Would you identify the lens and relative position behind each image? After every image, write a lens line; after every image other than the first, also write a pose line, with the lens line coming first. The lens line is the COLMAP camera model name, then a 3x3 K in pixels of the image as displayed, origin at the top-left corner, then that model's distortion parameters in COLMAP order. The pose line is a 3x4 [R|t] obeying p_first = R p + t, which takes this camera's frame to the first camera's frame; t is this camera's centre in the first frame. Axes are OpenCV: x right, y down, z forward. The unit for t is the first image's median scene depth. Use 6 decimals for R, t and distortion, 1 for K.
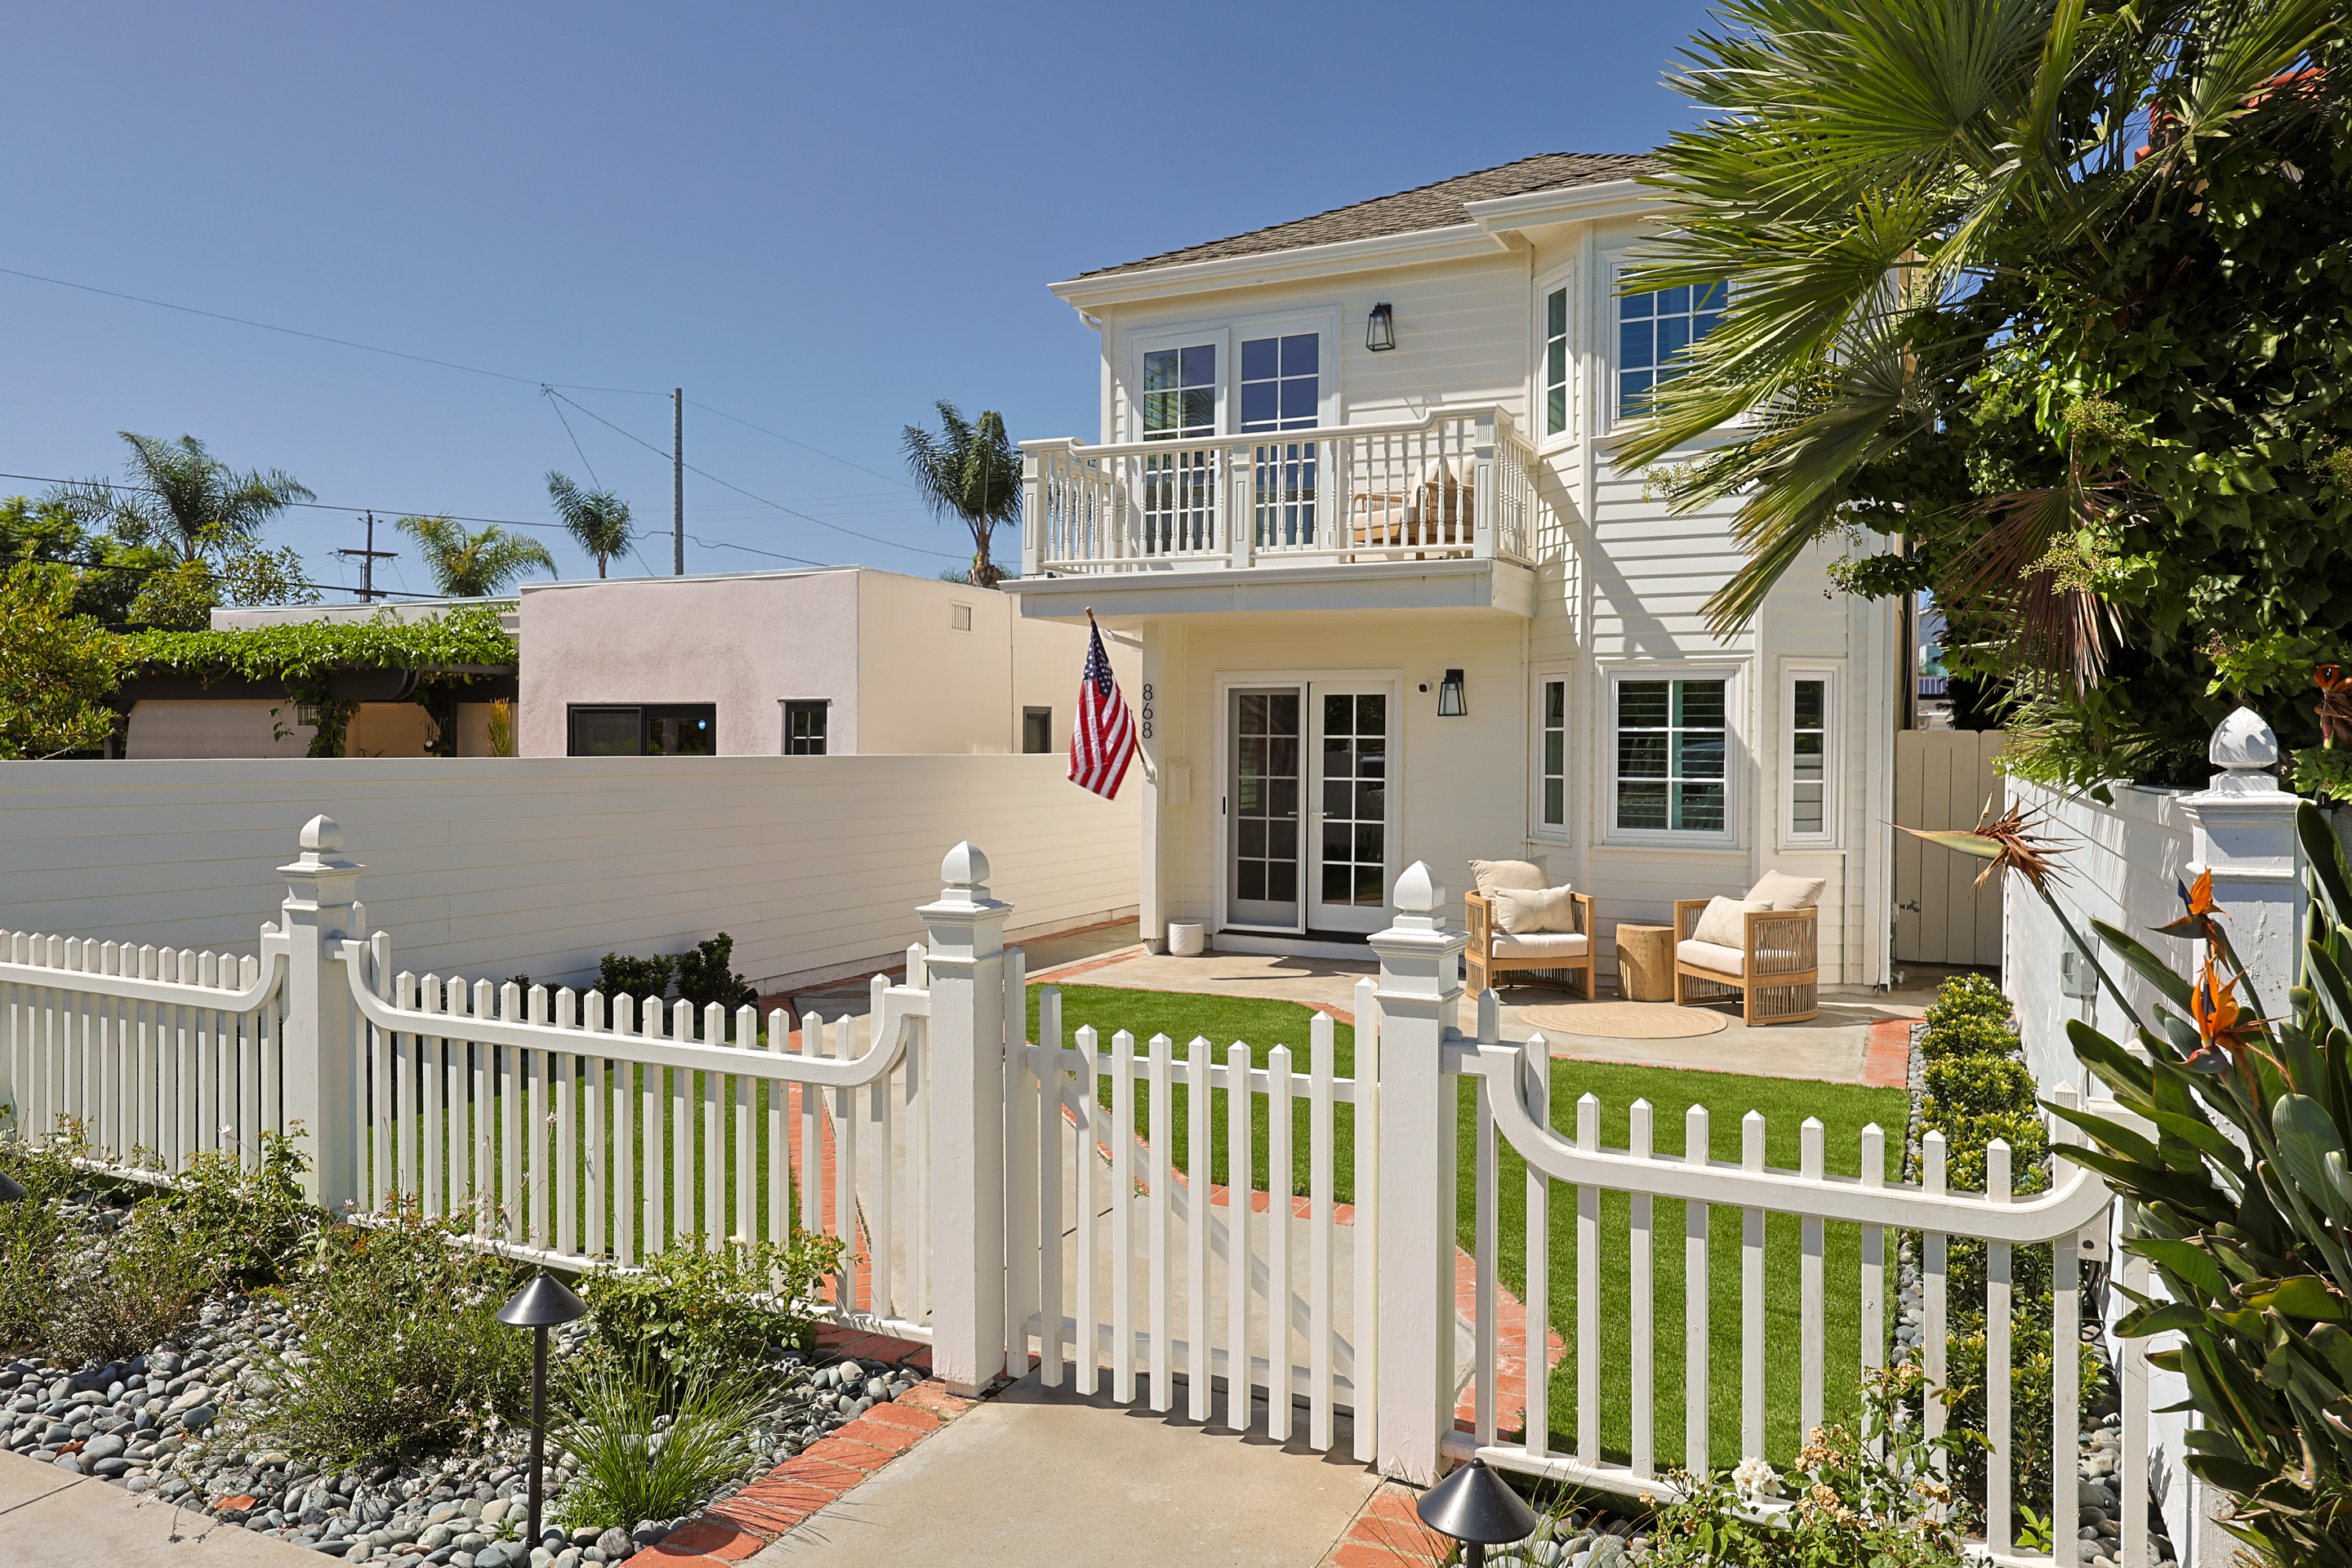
lens RADIAL K [[1568.5, 0, 1176.6], [0, 1568.5, 727.4], [0, 0, 1]] dist [0.003417, 0.000681]
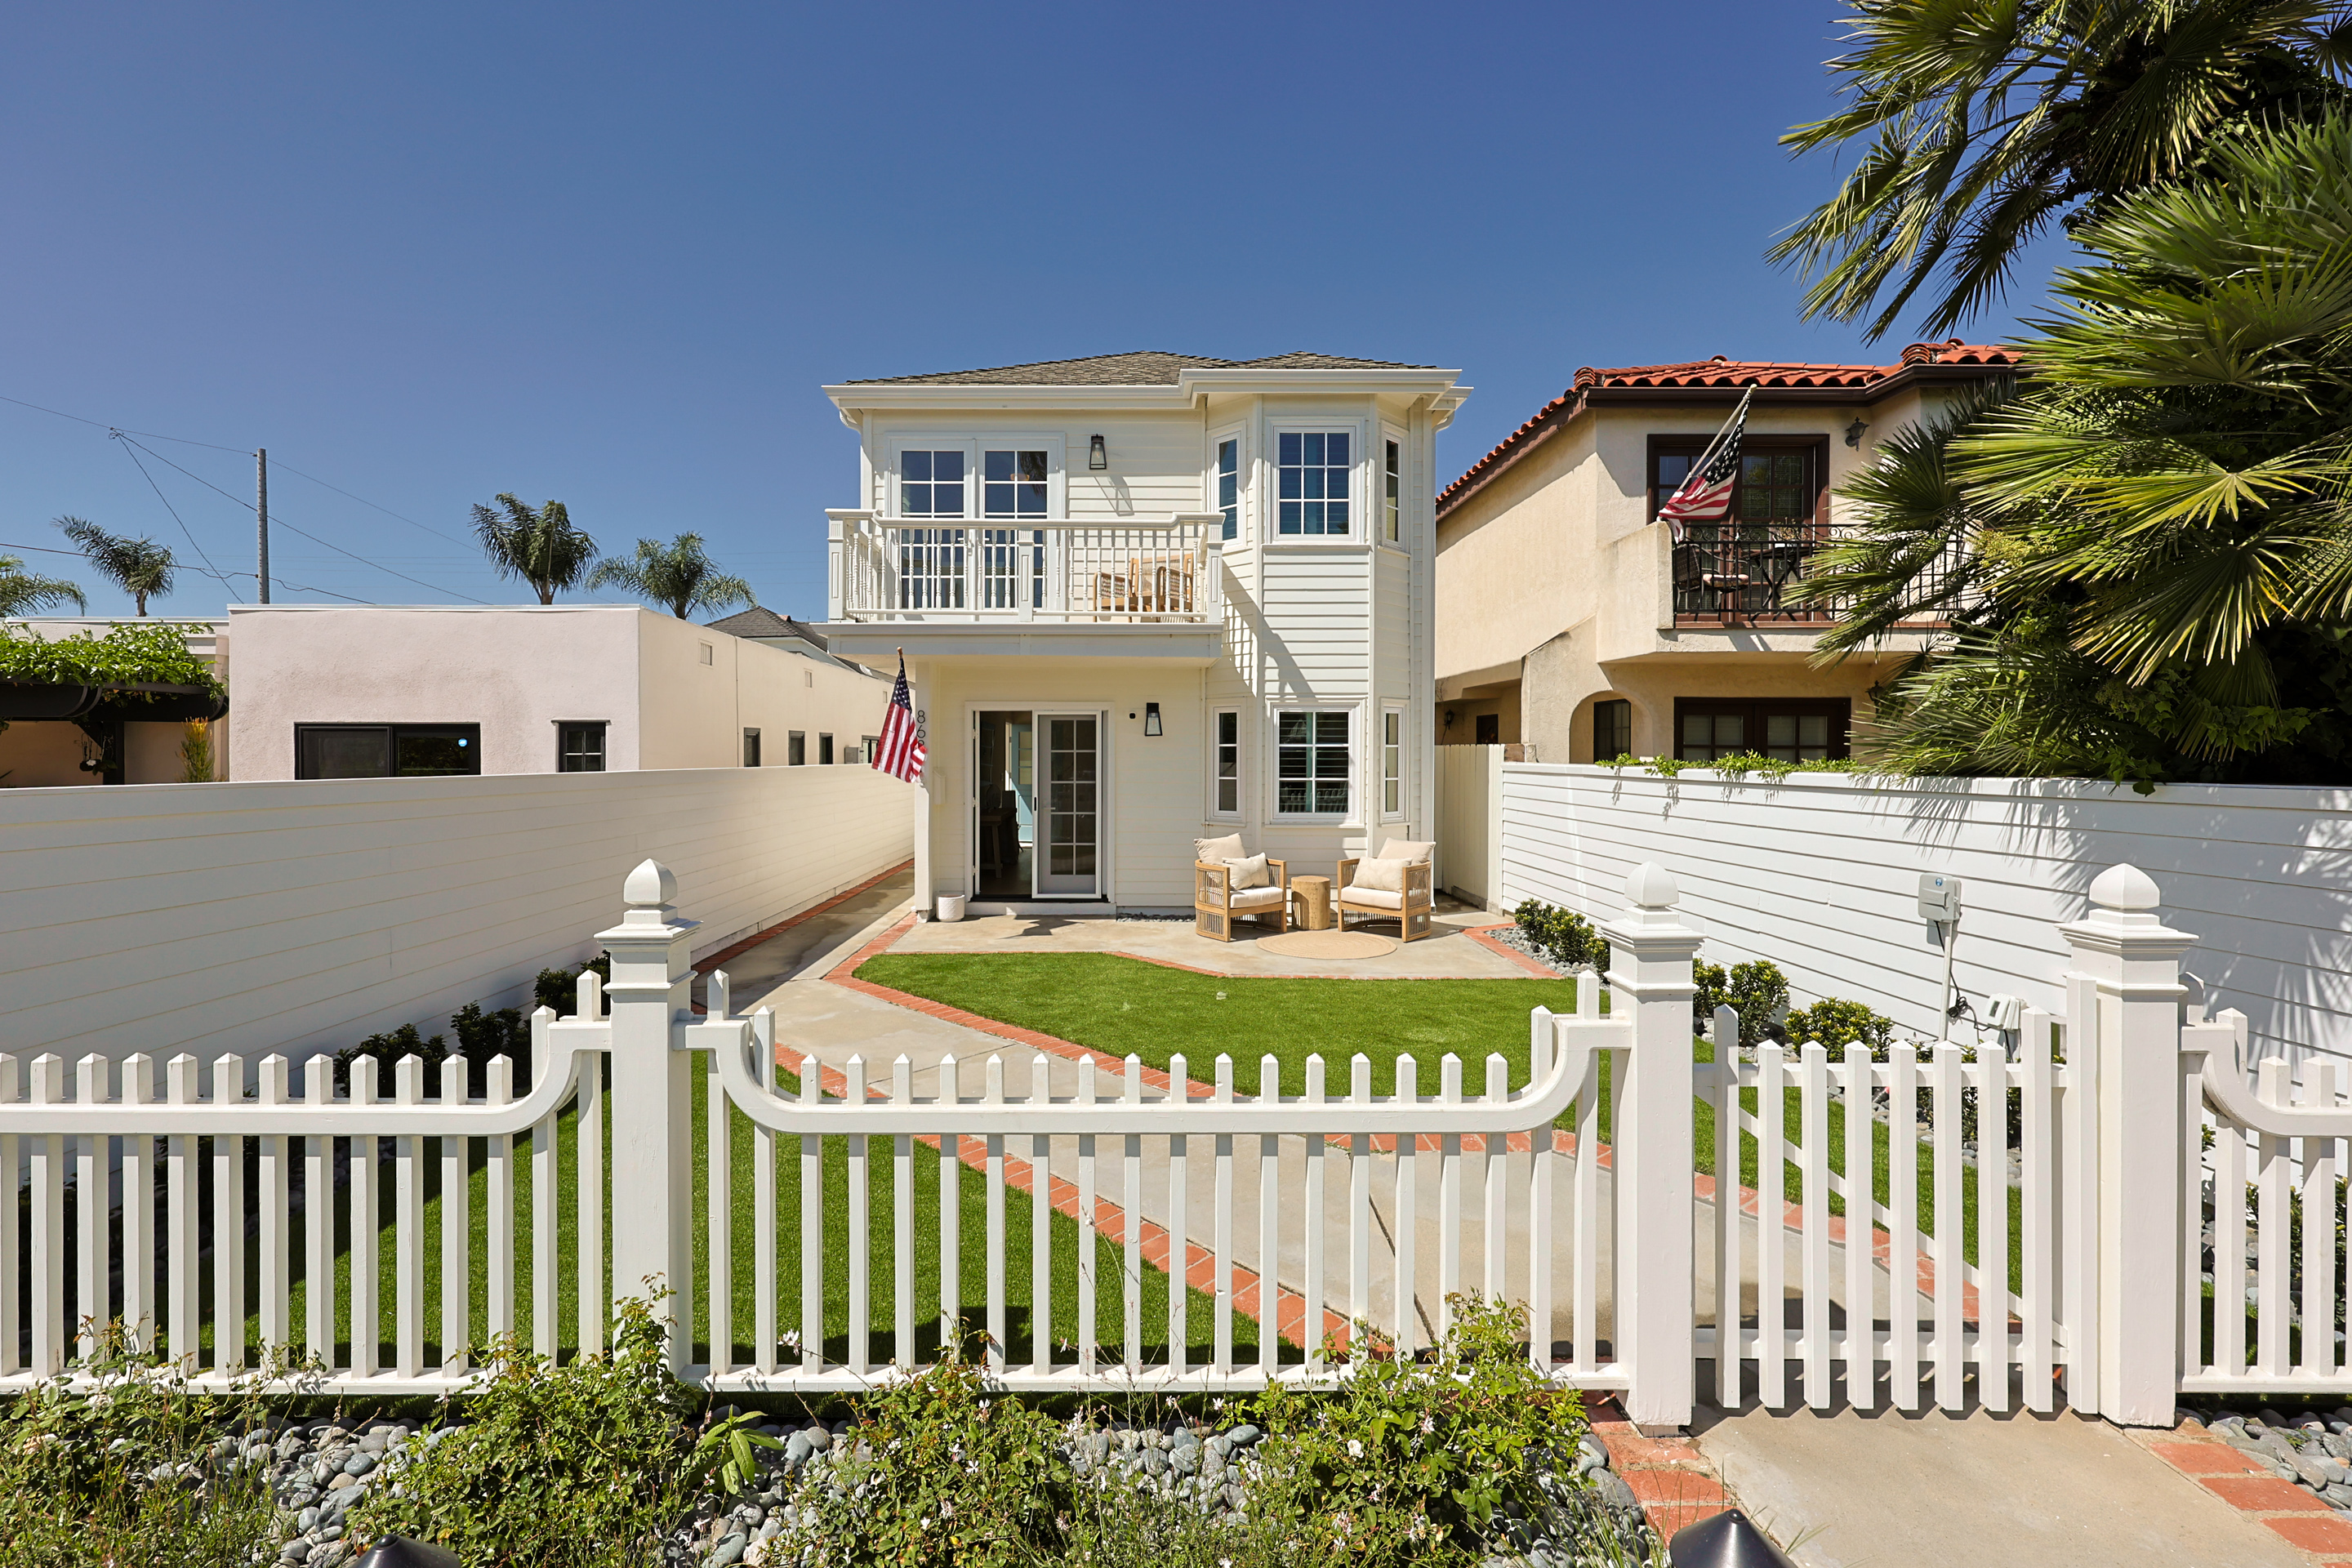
lens RADIAL K [[1009.5, 0, 1149.6], [0, 1009.5, 752.3], [0, 0, 1]] dist [-0.000548, 0.000349]
pose [[0.897546, -0.005037, 0.440893, -0.213387], [0.001743, 0.999967, 0.007875, 0.000197], [-0.440918, -0.006299, 0.897525, 0.183190]]
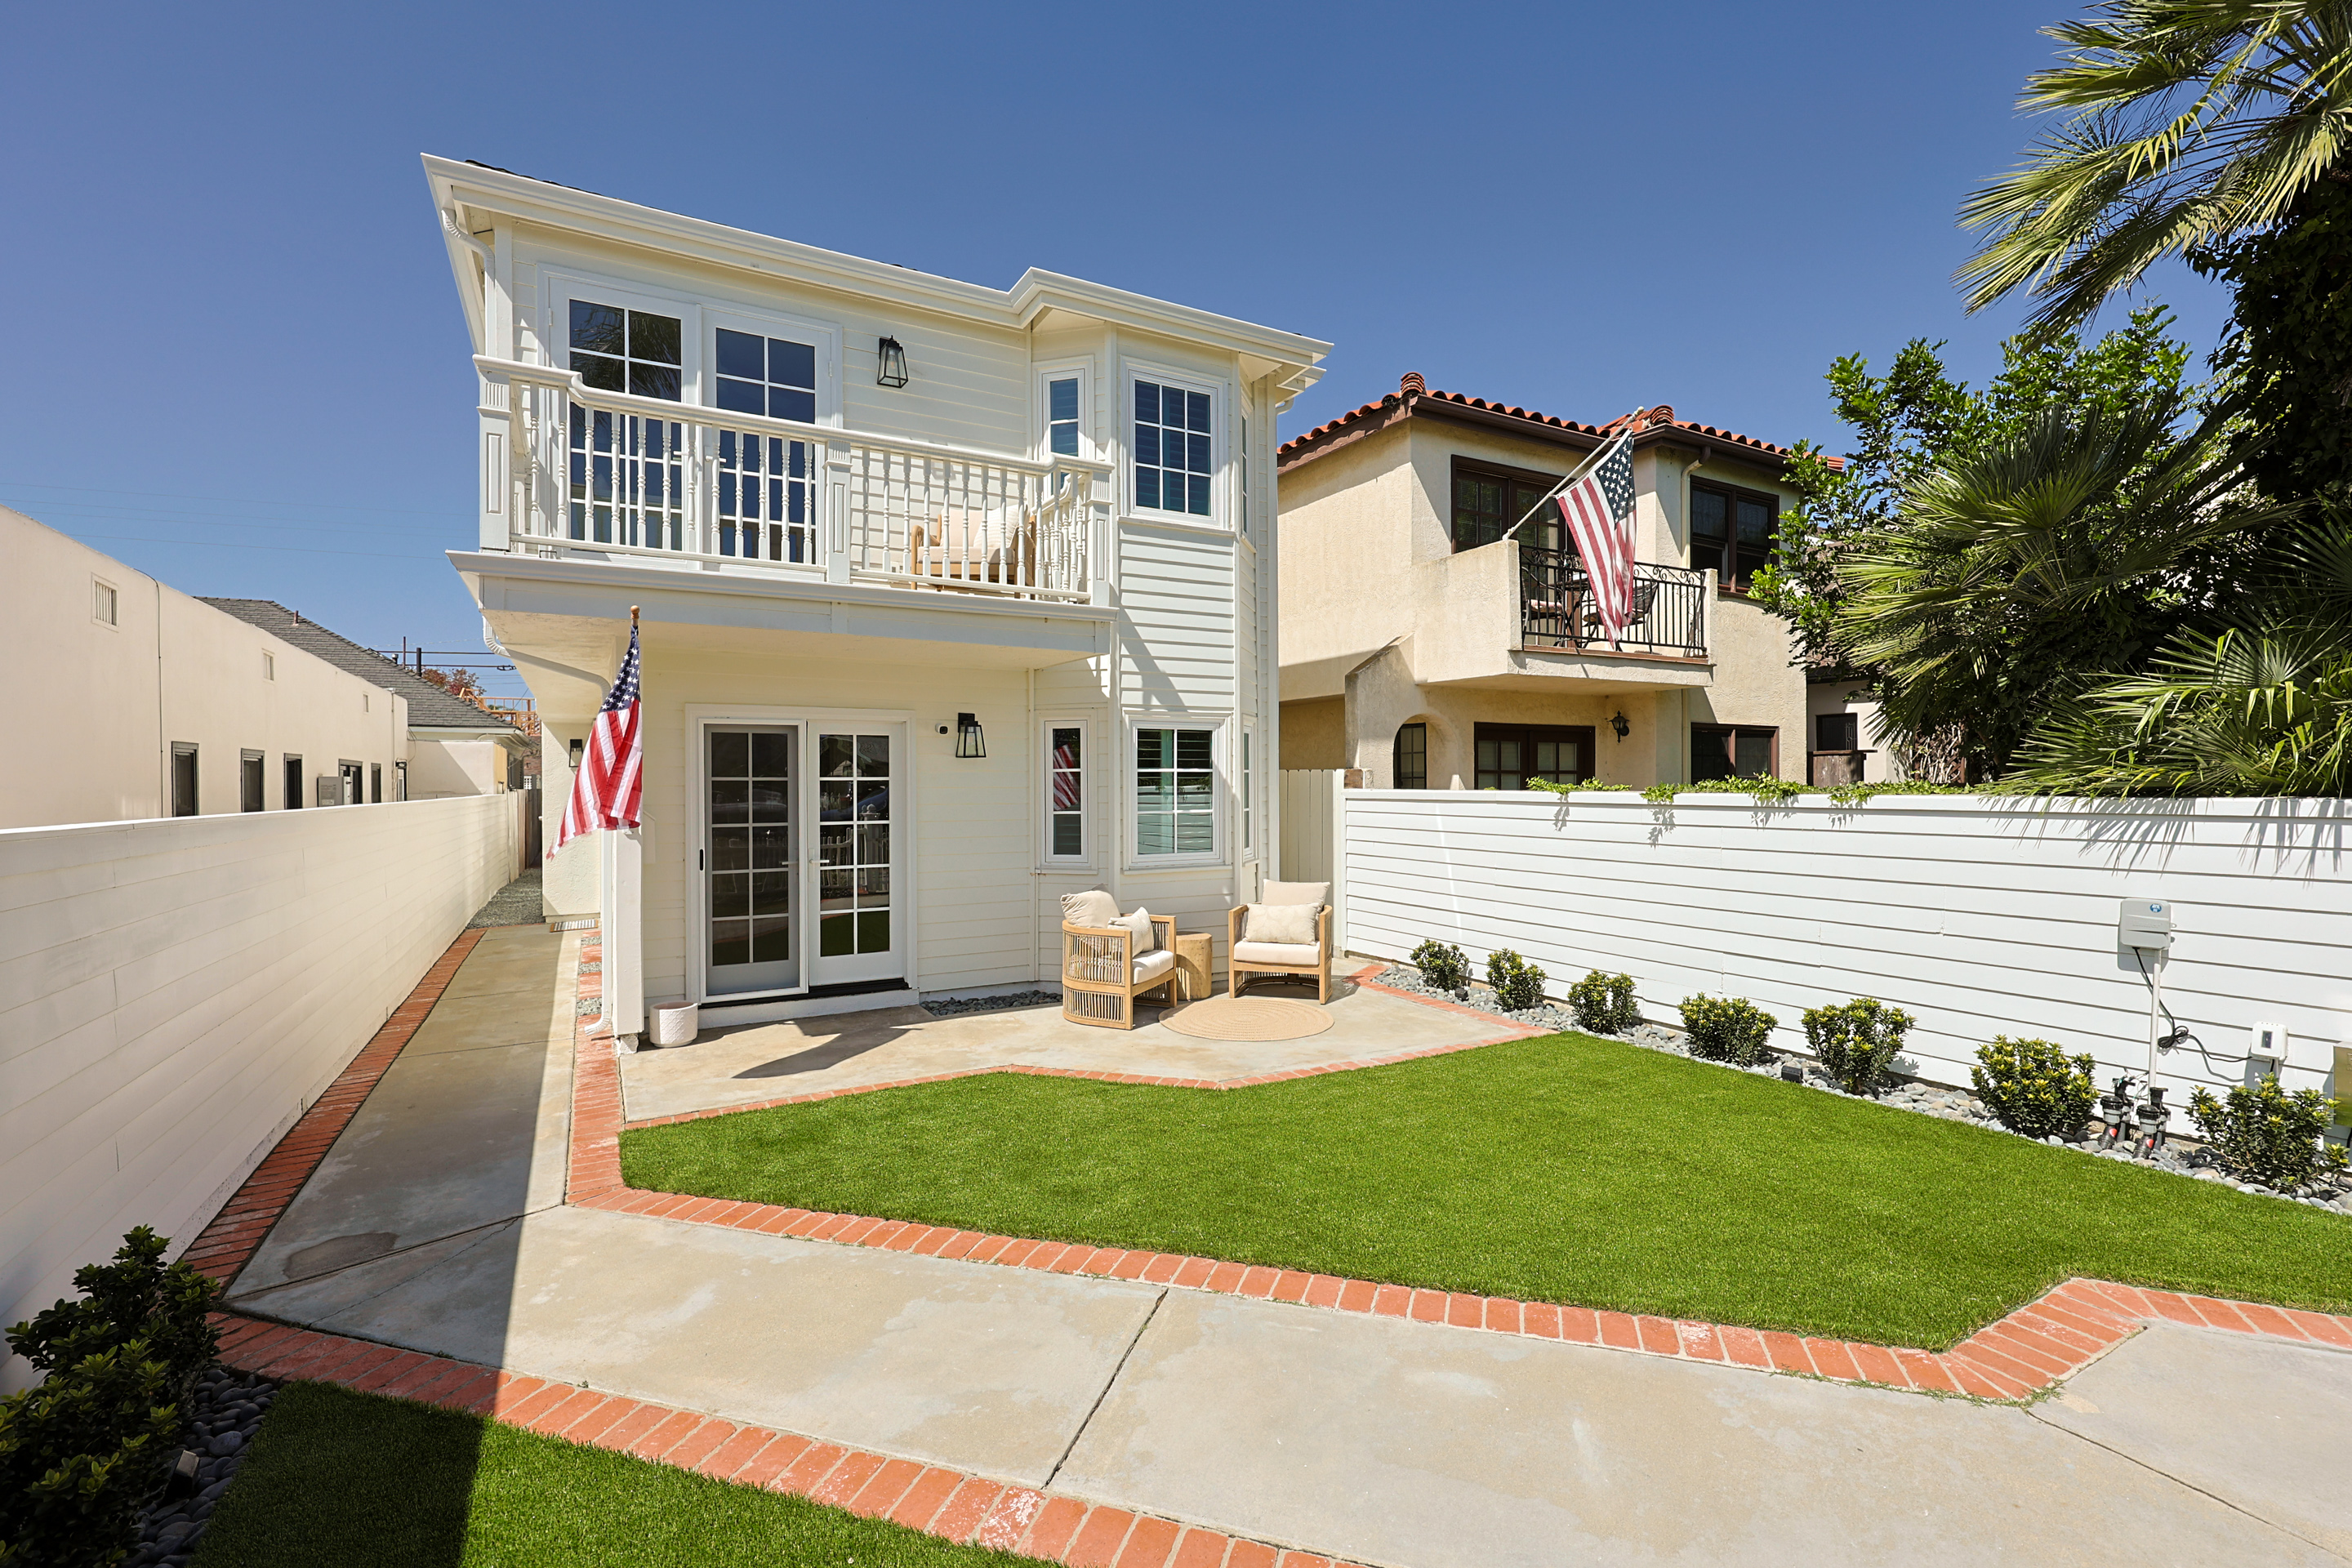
lens RADIAL K [[1014.4, 0, 1188.9], [0, 1014.4, 773.8], [0, 0, 1]] dist [0.001904, 0.000329]
pose [[0.571226, -0.003551, 0.820785, -0.278621], [0.003704, 0.999992, 0.001748, 0.002462], [-0.820785, 0.002042, 0.571234, 0.472836]]
